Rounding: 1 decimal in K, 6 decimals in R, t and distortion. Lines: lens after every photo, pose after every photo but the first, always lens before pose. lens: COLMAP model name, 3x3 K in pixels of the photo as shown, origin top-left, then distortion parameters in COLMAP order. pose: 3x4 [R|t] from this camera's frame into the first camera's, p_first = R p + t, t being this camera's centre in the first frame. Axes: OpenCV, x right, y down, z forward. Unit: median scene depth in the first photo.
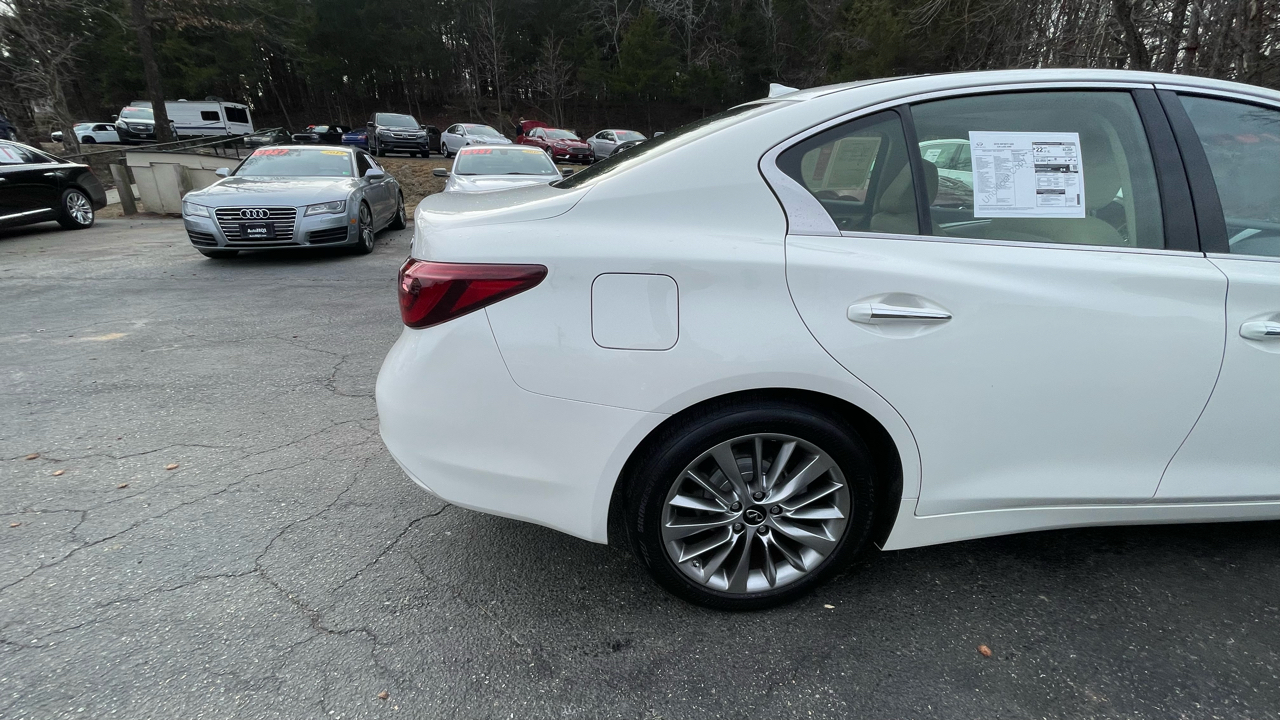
lens RADIAL K [[510.9, 0, 643.8], [0, 510.9, 368.2], [0, 0, 1]] dist [-0.002566, -0.000289]
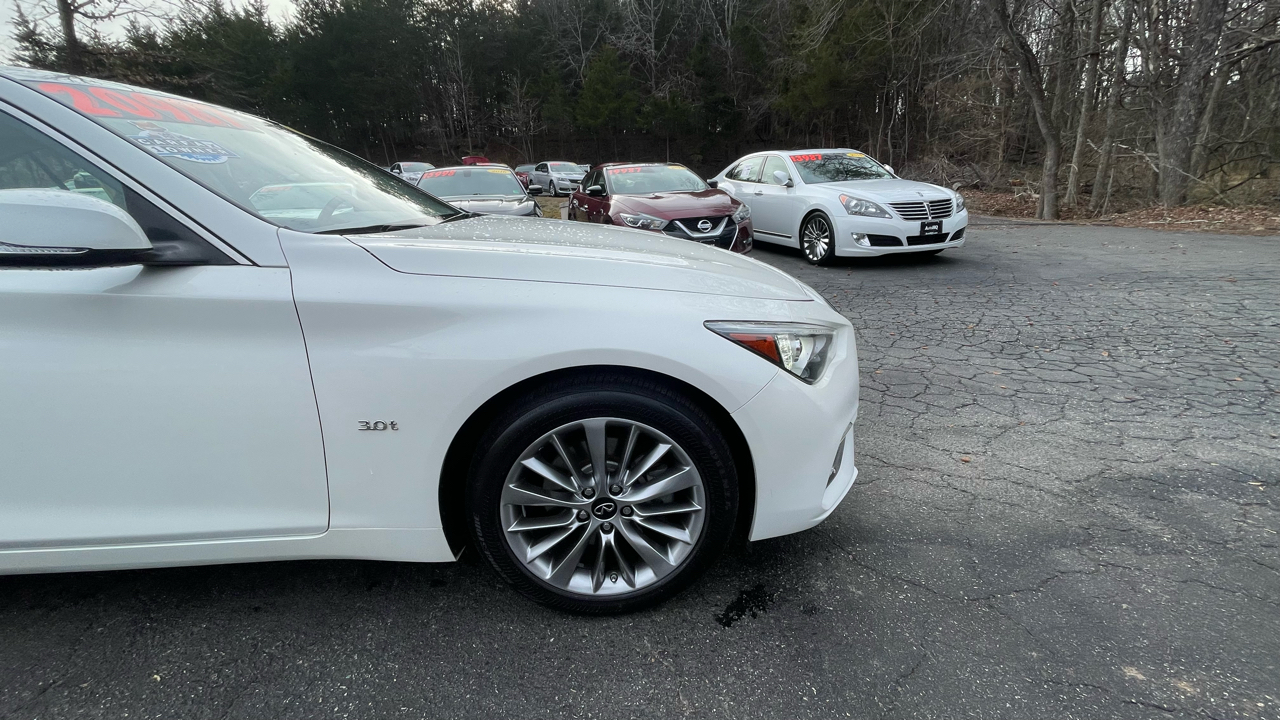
lens RADIAL K [[510.9, 0, 643.7], [0, 510.9, 366.5], [0, 0, 1]] dist [-0.002566, -0.000289]
pose [[0.999063, -0.031021, -0.030185, 2.263965], [0.029310, 0.998025, -0.055563, 0.047332], [0.031849, 0.054627, 0.997999, 0.199923]]
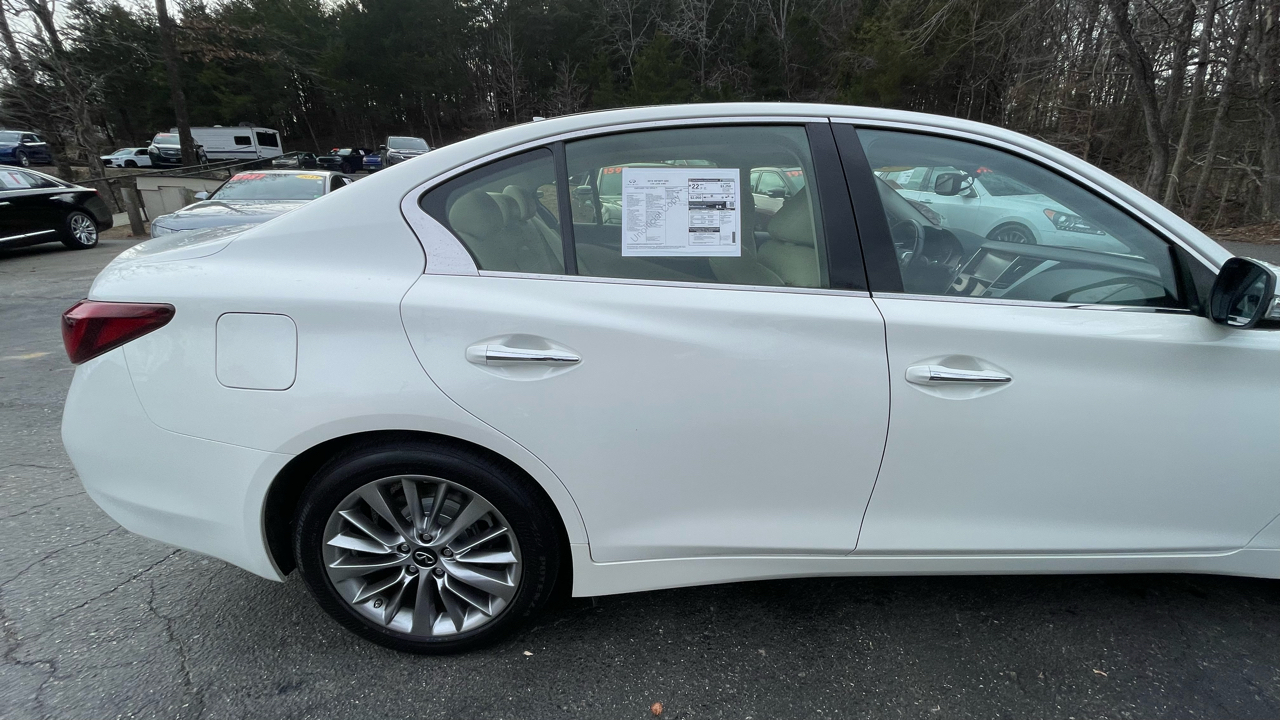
lens RADIAL K [[510.9, 0, 643.4], [0, 510.9, 368.3], [0, 0, 1]] dist [-0.002566, -0.000289]
pose [[0.998964, 0.010300, -0.044335, 0.616287], [-0.011707, 0.999432, -0.031612, -0.043214], [0.043984, 0.032098, 0.998516, 0.029482]]
